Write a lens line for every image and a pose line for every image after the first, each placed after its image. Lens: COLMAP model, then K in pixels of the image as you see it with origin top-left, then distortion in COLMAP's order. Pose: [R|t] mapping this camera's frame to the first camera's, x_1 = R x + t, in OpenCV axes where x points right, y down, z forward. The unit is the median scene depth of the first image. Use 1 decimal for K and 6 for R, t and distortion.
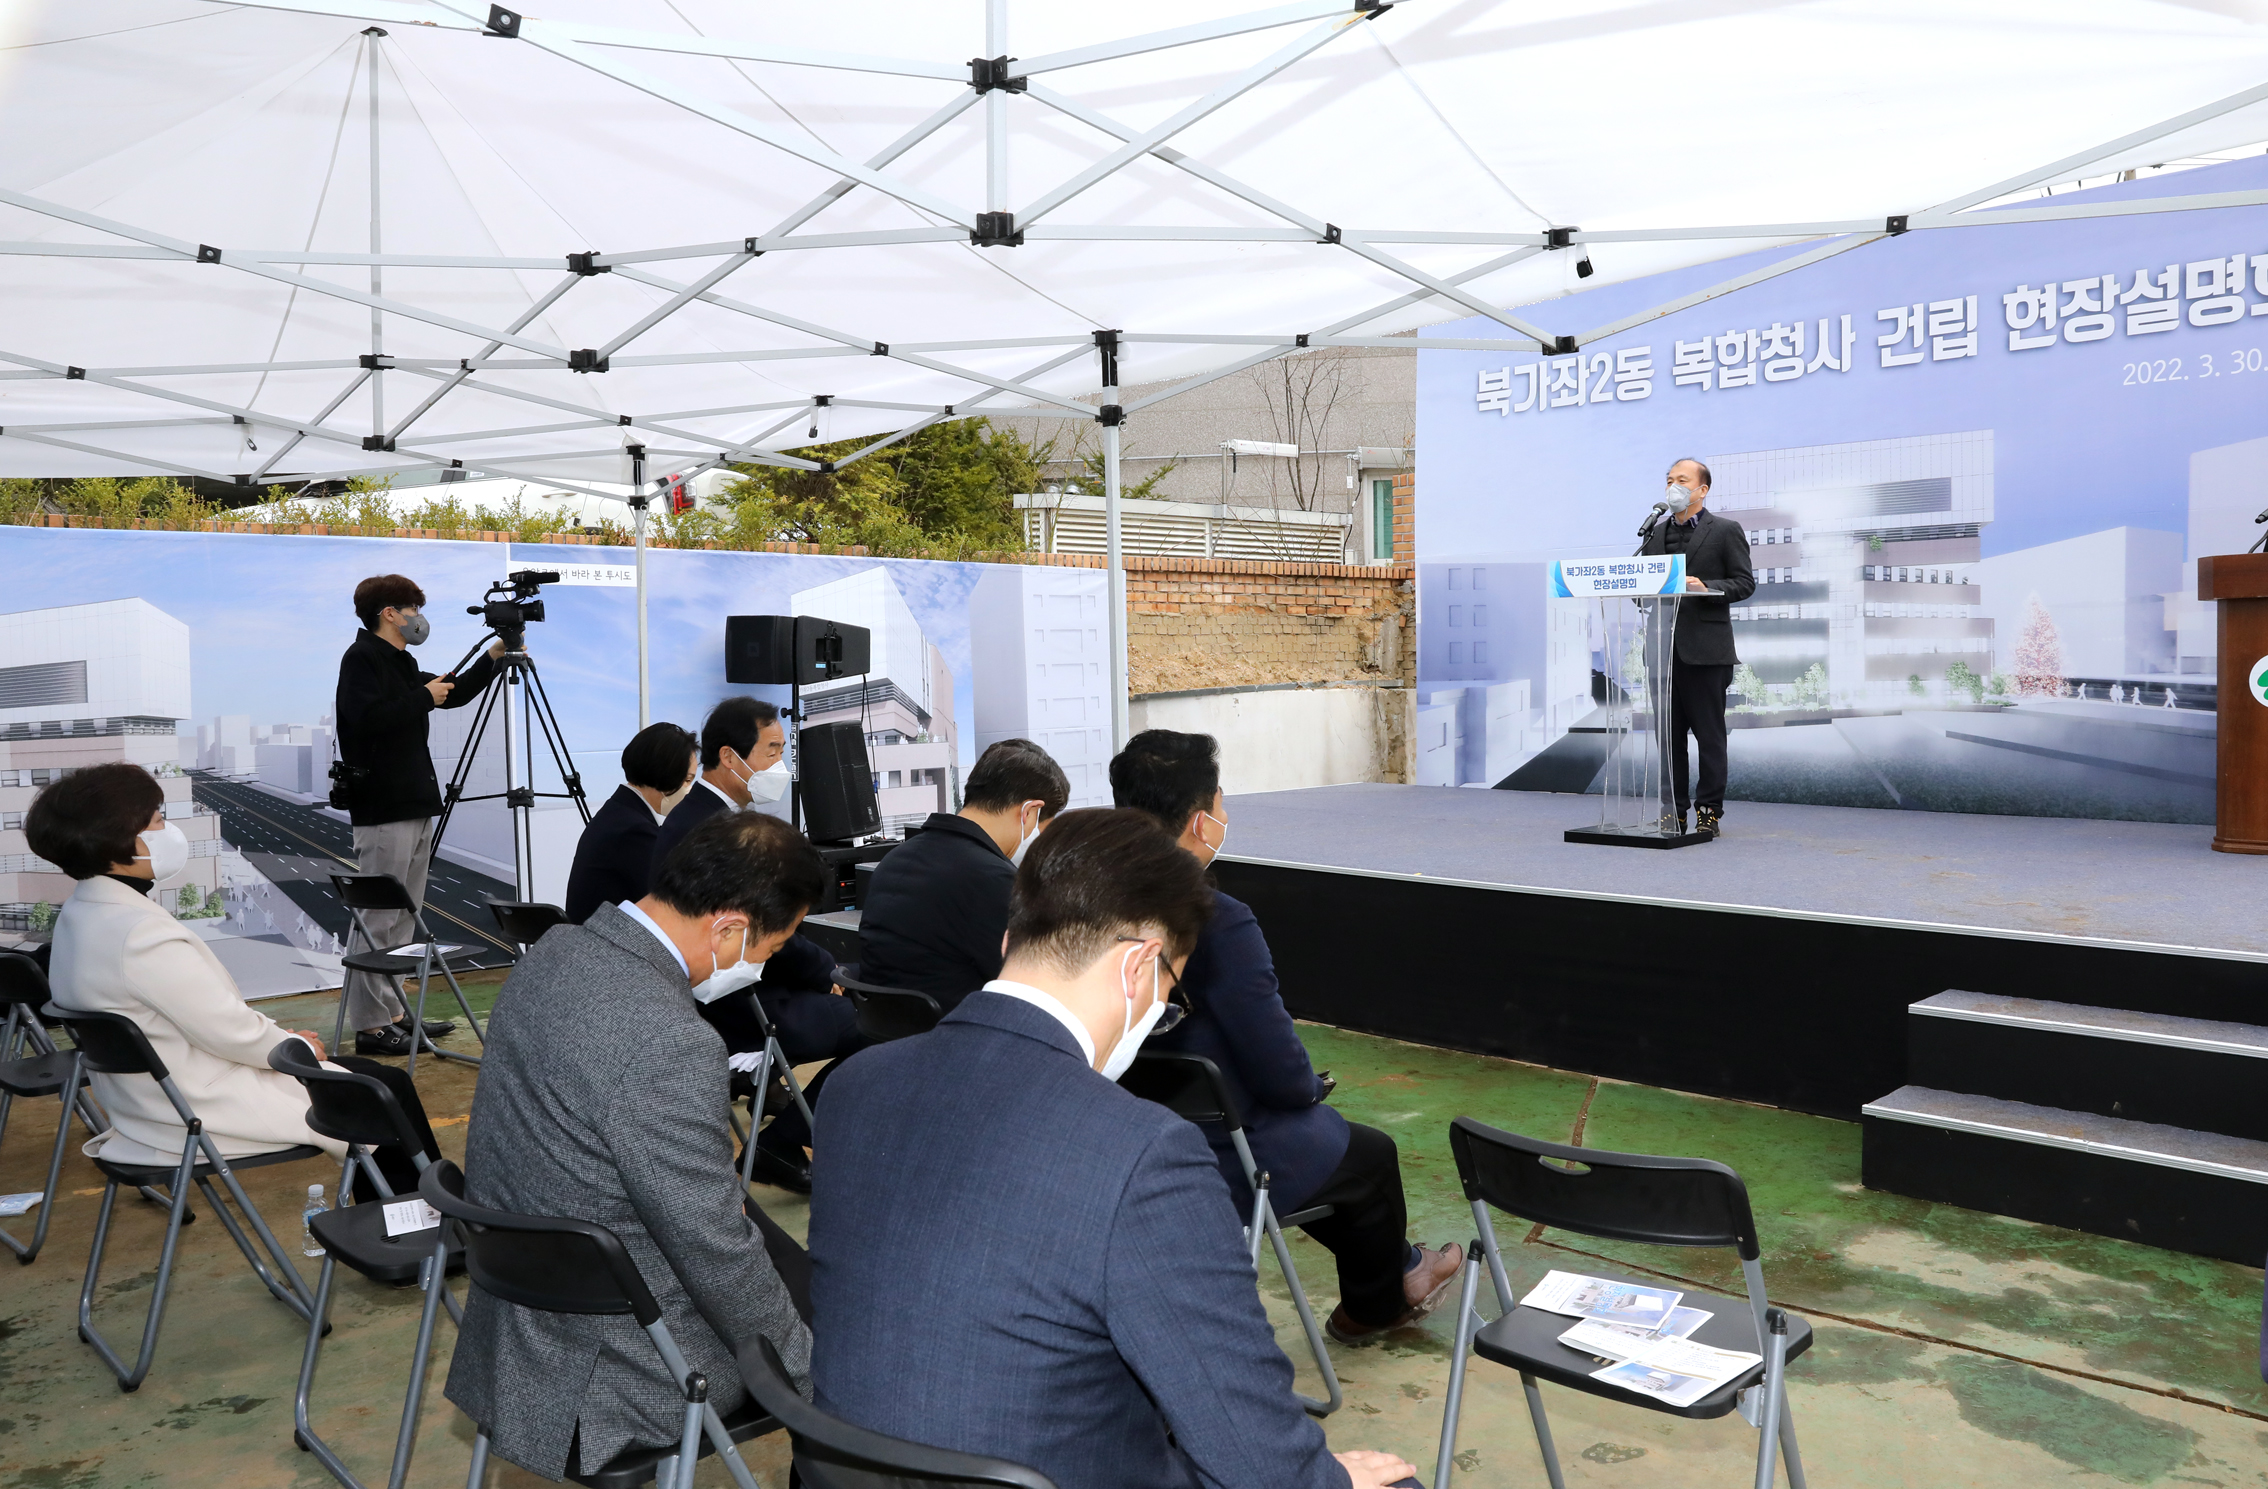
lens RADIAL K [[1660.2, 0, 1219.2], [0, 1660.2, 726.9], [0, 0, 1]] dist [-0.084862, 0.065031]
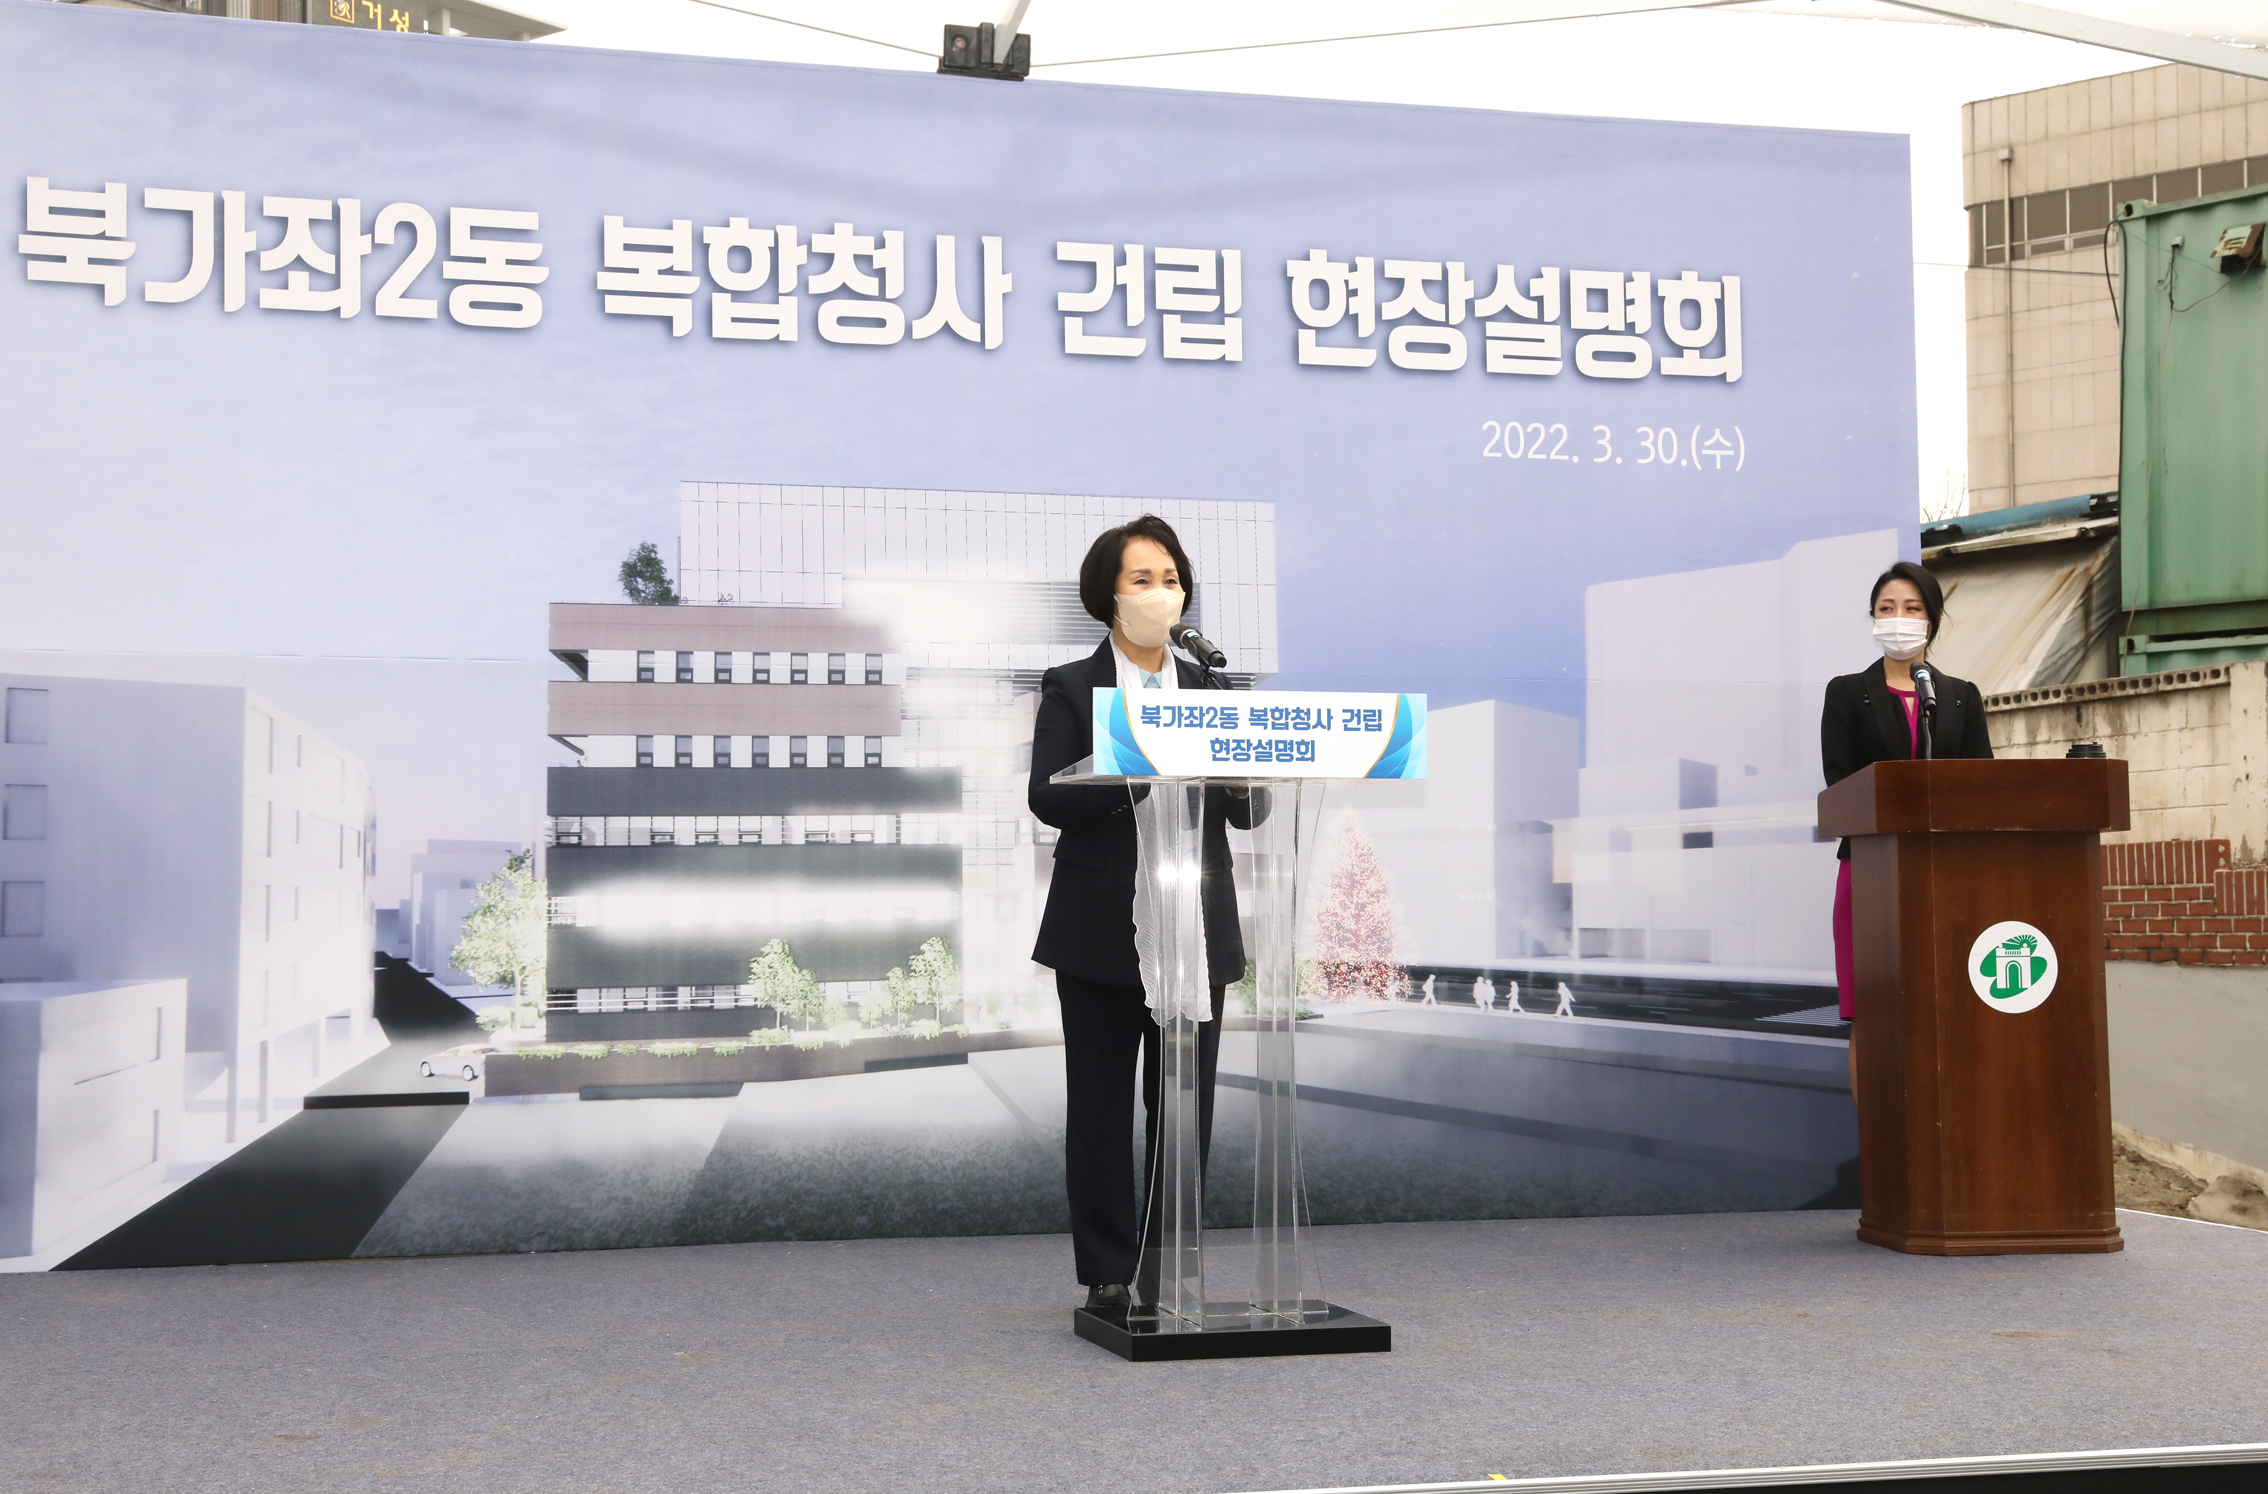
lens RADIAL K [[3084.7, 0, 1153.2], [0, 3084.7, 753.3], [0, 0, 1]] dist [0.090347, 0.000000]
pose [[0.504483, 0.059217, 0.861389, -0.395772], [0.031260, 0.995739, -0.086760, -0.012483], [-0.862856, 0.070696, 0.500482, 0.501849]]
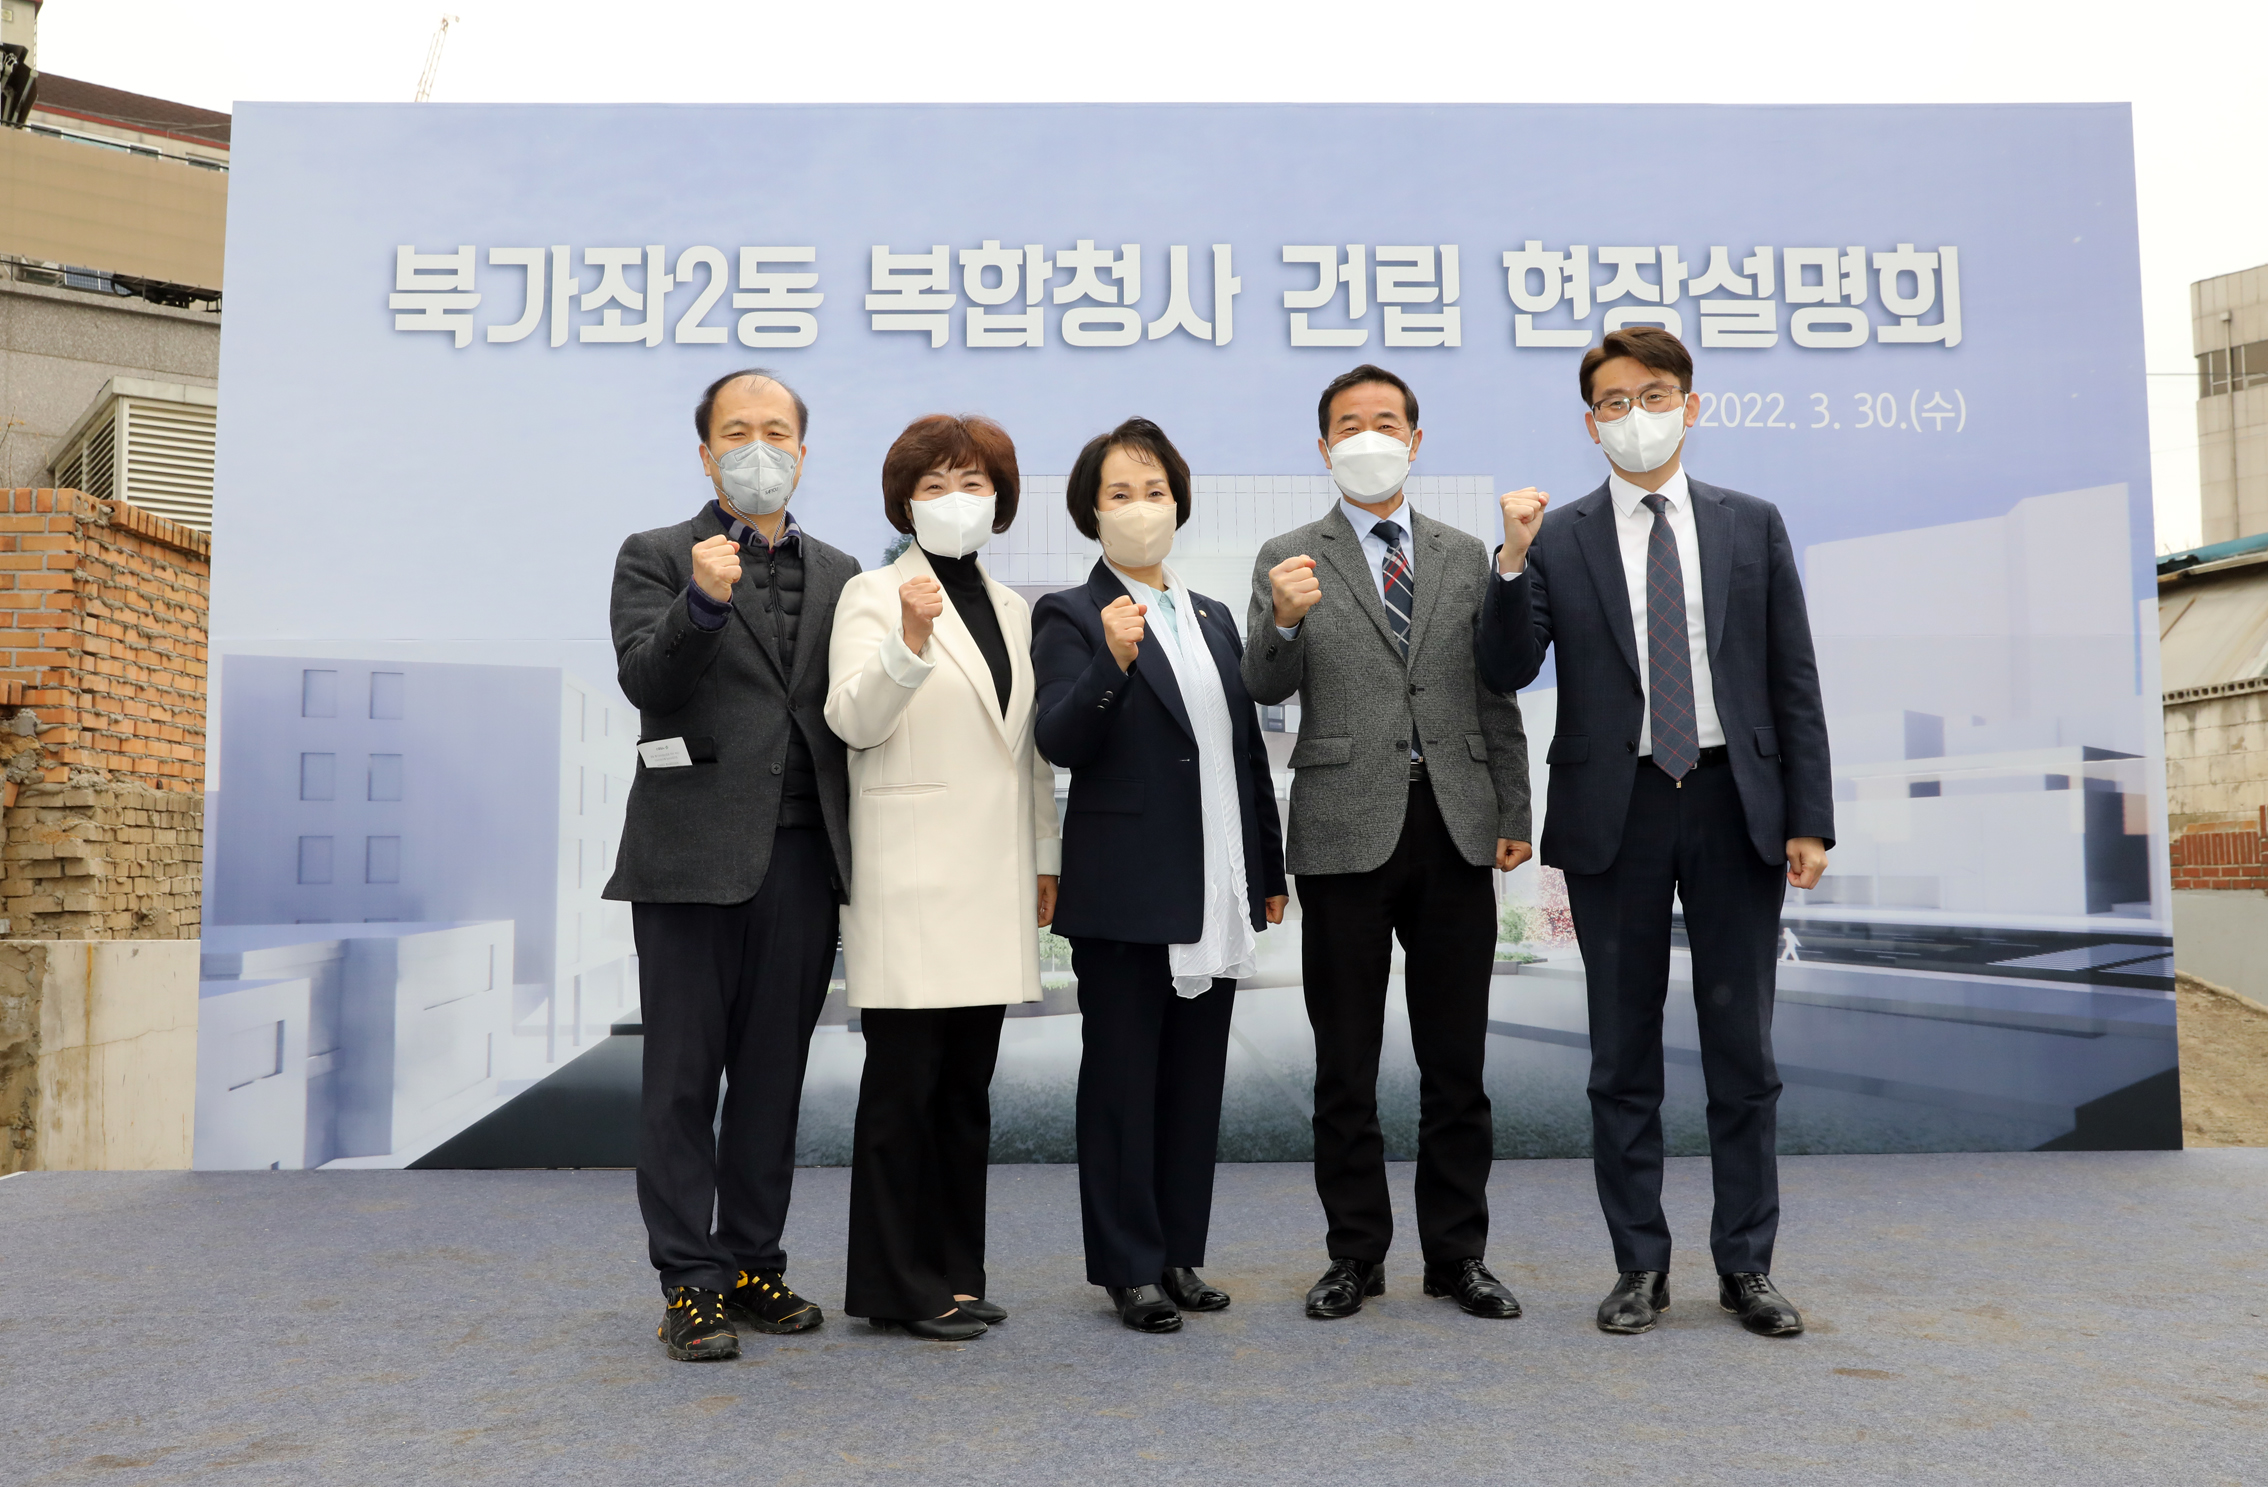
lens RADIAL K [[1979.0, 0, 1133.3], [0, 1979.0, 741.4], [0, 0, 1]] dist [-0.050593, 0.069696]
pose [[0.699097, 0.057434, 0.712717, -0.096430], [0.024465, 0.994264, -0.104120, -0.019981], [-0.714608, 0.090227, 0.693681, 0.585027]]
